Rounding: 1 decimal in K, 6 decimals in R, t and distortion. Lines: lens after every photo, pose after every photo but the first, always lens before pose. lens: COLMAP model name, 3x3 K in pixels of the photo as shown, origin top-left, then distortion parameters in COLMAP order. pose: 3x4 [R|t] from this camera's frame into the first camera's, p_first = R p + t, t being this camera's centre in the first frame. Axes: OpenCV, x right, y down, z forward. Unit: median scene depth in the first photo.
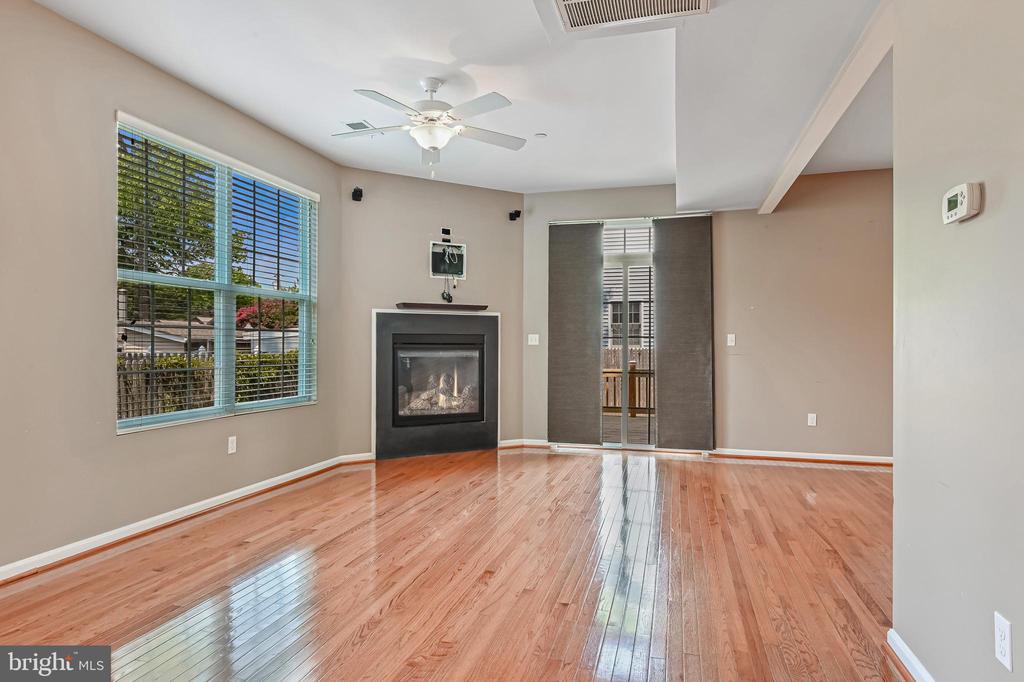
lens RADIAL K [[568.3, 0, 512.0], [0, 568.3, 341.0], [0, 0, 1]] dist [-0.001165, 0.000078]
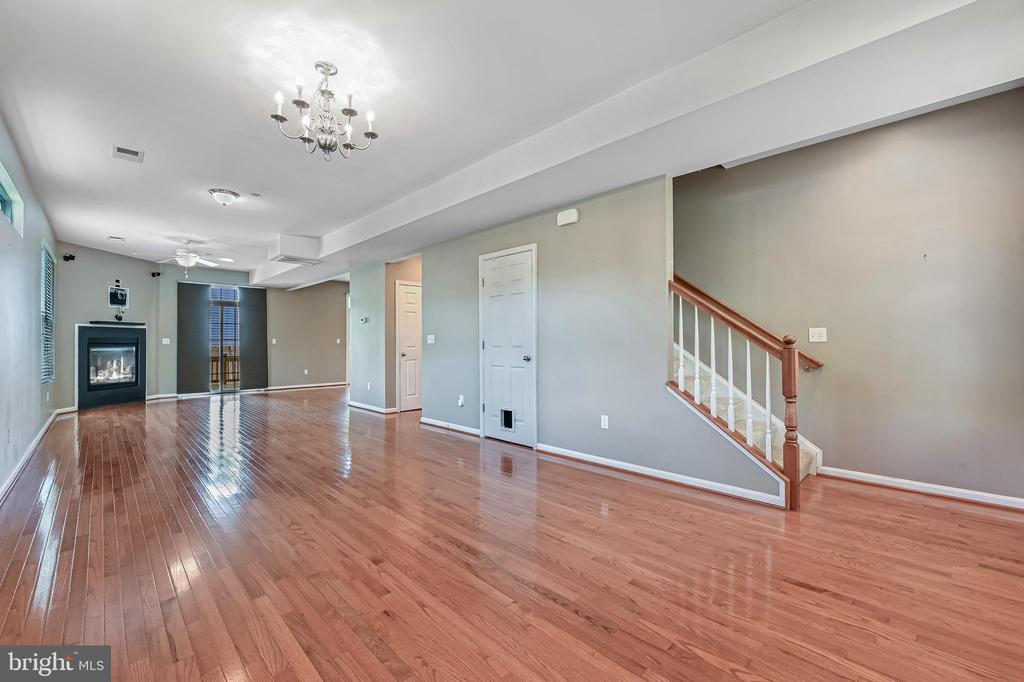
lens RADIAL K [[421.5, 0, 512.0], [0, 421.5, 341.0], [0, 0, 1]] dist [-0.000770, -0.000054]
pose [[0.492228, 0.000209, 0.870467, -0.659740], [0.000568, 1.000000, -0.000562, -0.001689], [-0.870466, 0.000771, 0.492227, -0.740949]]
